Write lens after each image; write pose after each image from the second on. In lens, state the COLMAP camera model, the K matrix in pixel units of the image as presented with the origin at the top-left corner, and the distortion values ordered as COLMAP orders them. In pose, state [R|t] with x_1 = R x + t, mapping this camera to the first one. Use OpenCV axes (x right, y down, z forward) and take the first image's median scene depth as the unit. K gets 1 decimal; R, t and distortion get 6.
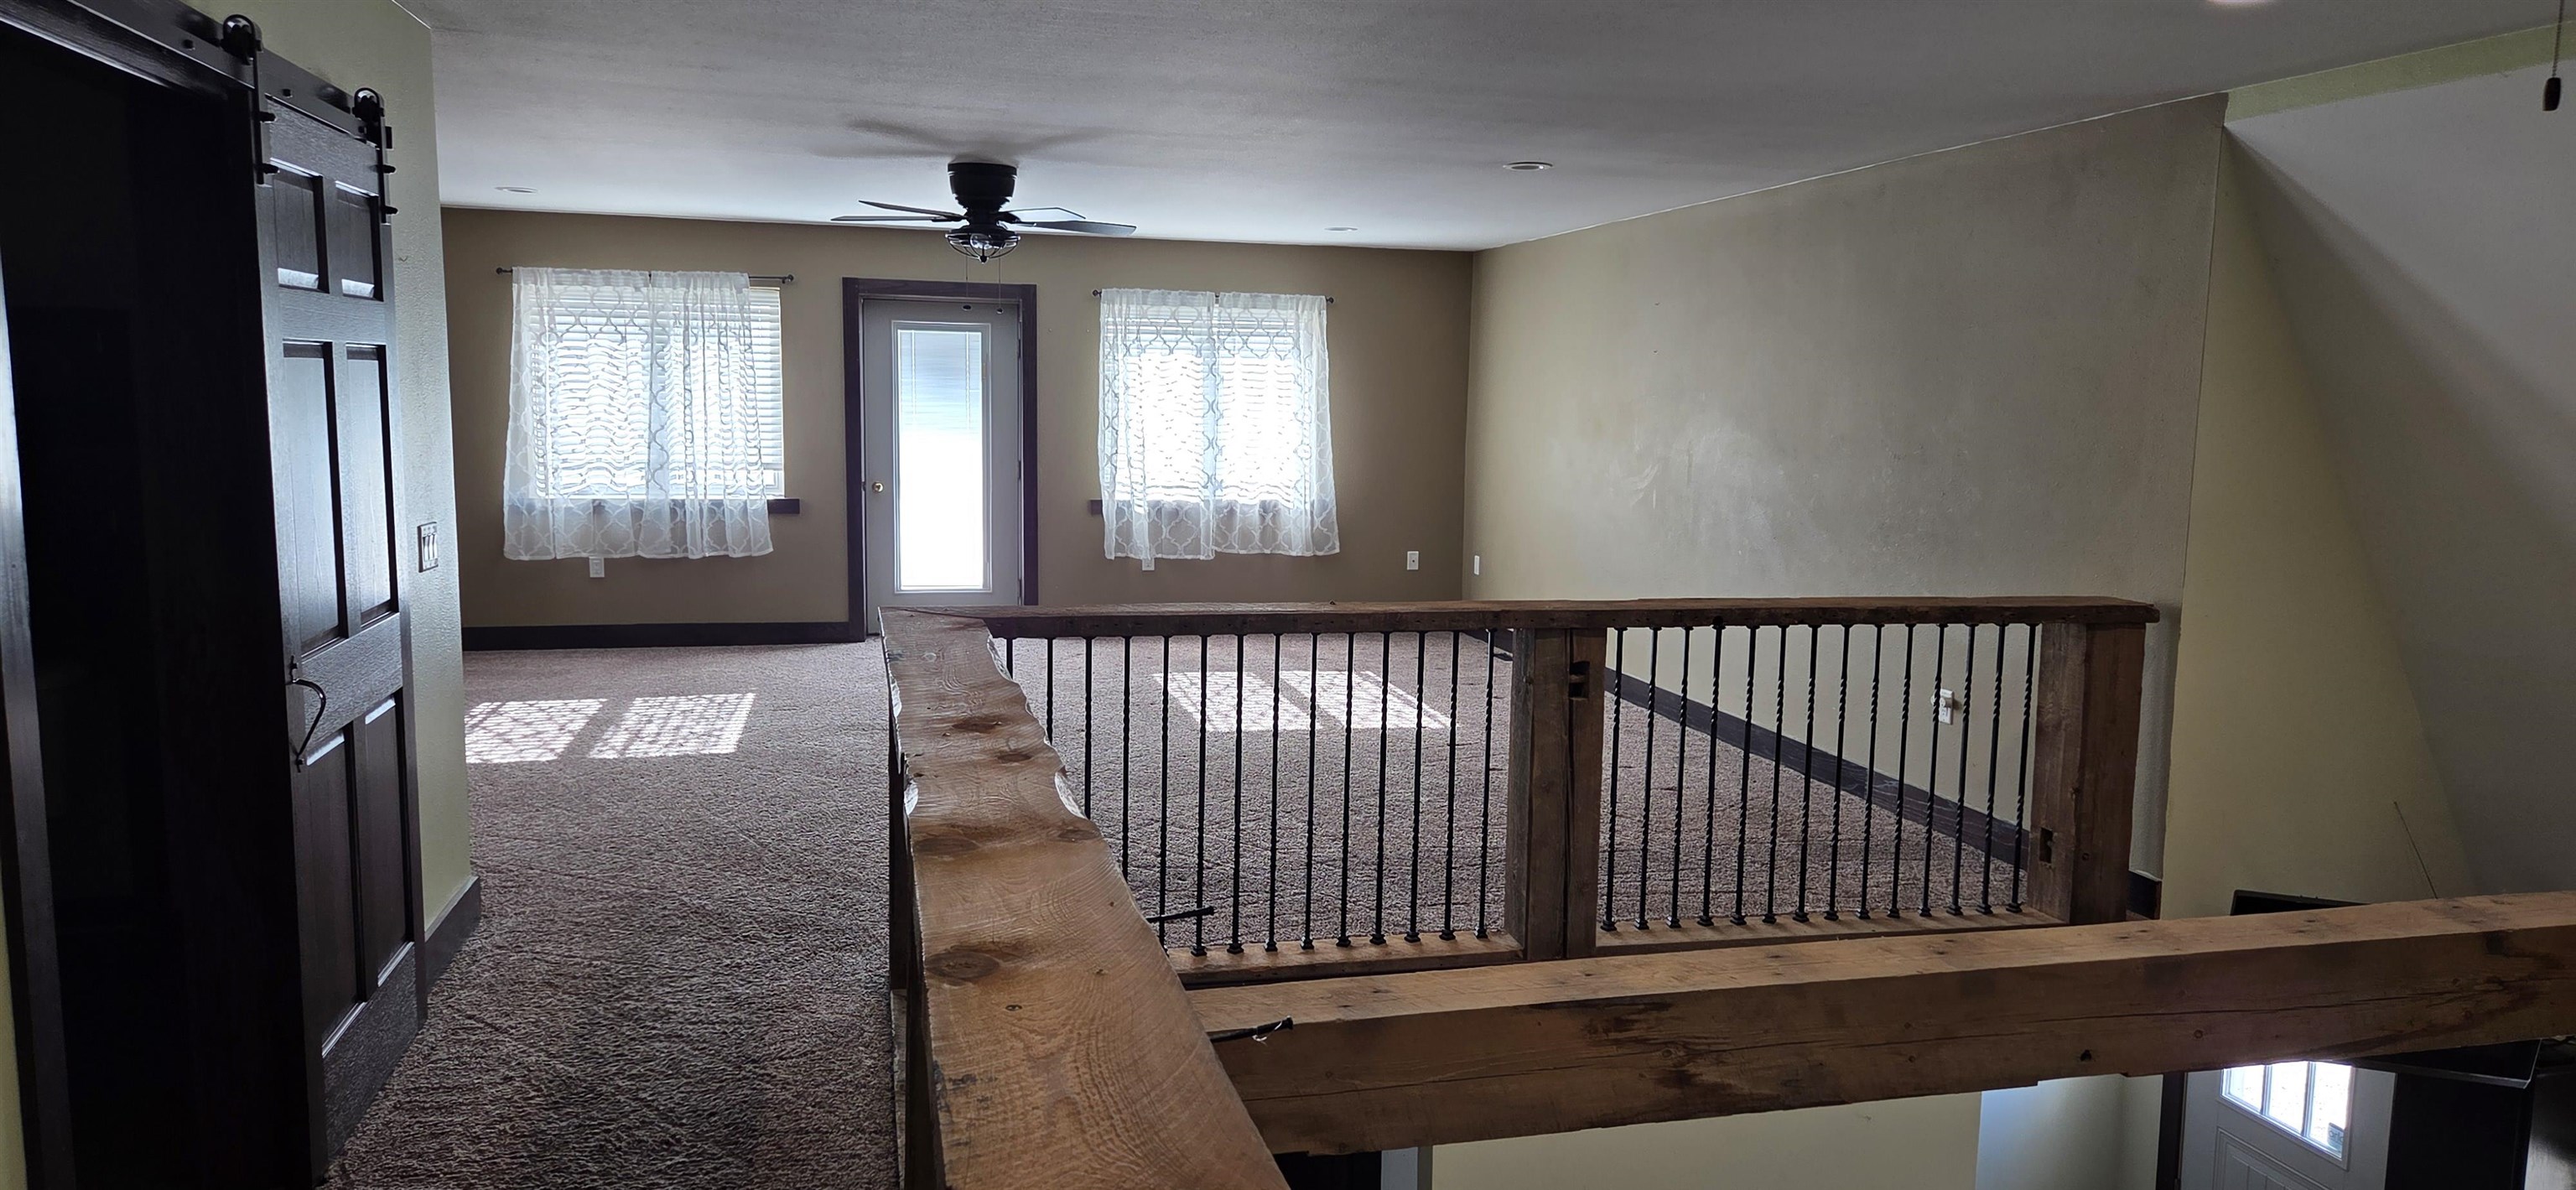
lens RADIAL K [[1715.3, 0, 1292.8], [0, 1715.3, 569.0], [0, 0, 1]] dist [0.077061, -0.065445]
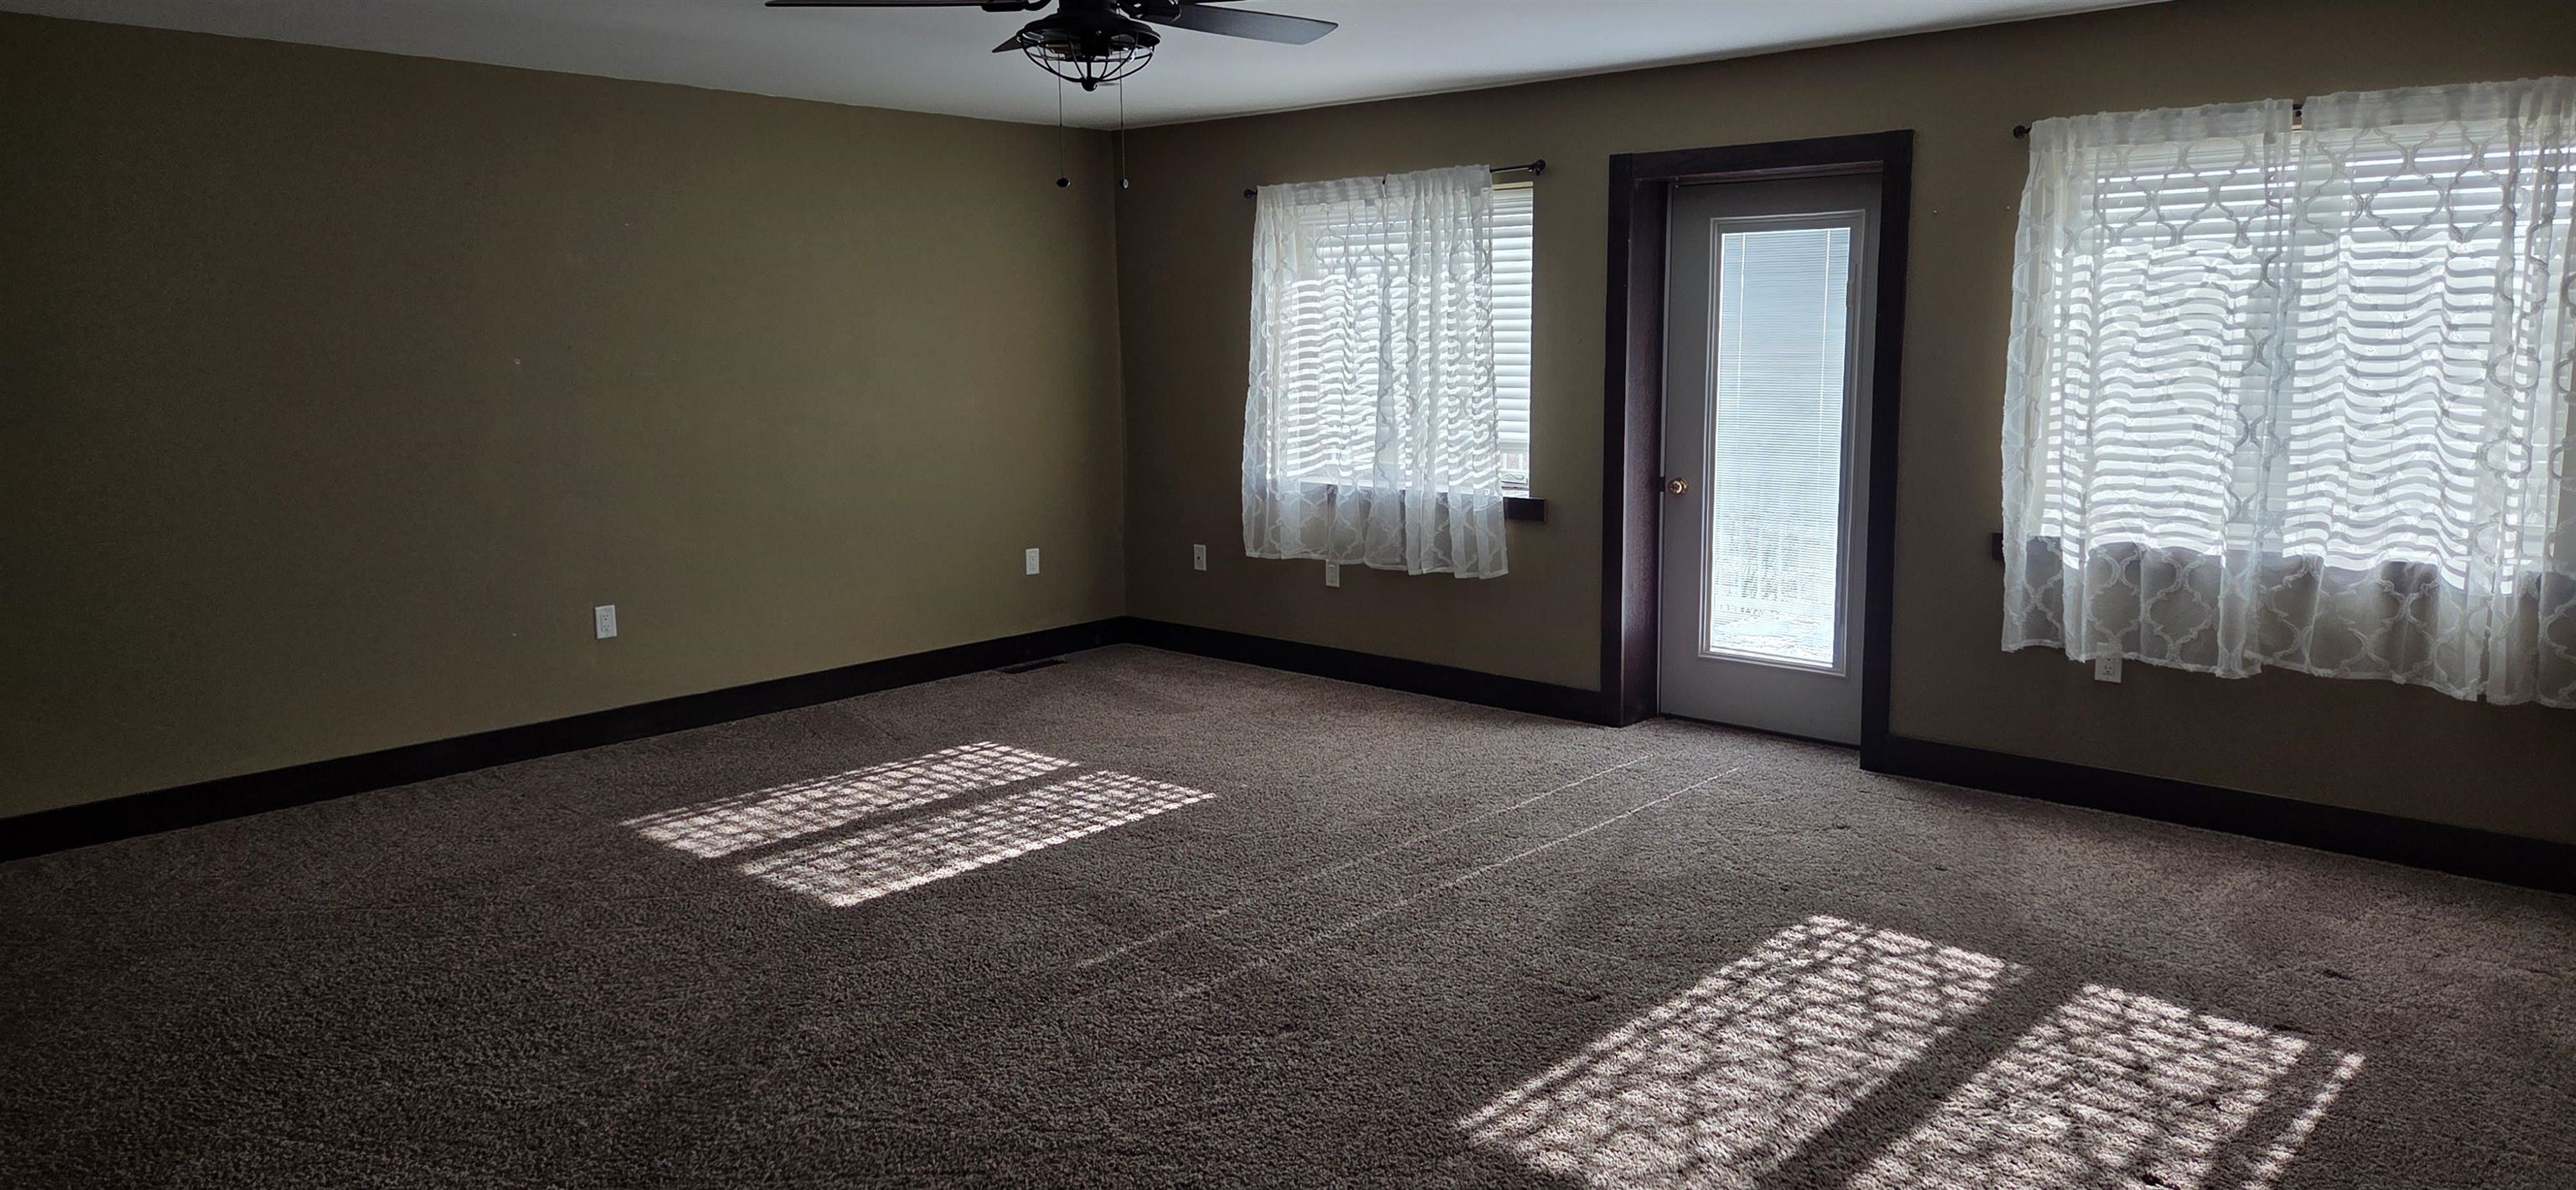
lens RADIAL K [[1715.3, 0, 1292.8], [0, 1715.3, 569.0], [0, 0, 1]] dist [0.077061, -0.065445]
pose [[0.548253, 0.096379, -0.830740, 0.209645], [-0.071585, 0.995100, 0.068204, -0.050740], [0.833243, 0.022075, 0.552466, 0.535111]]
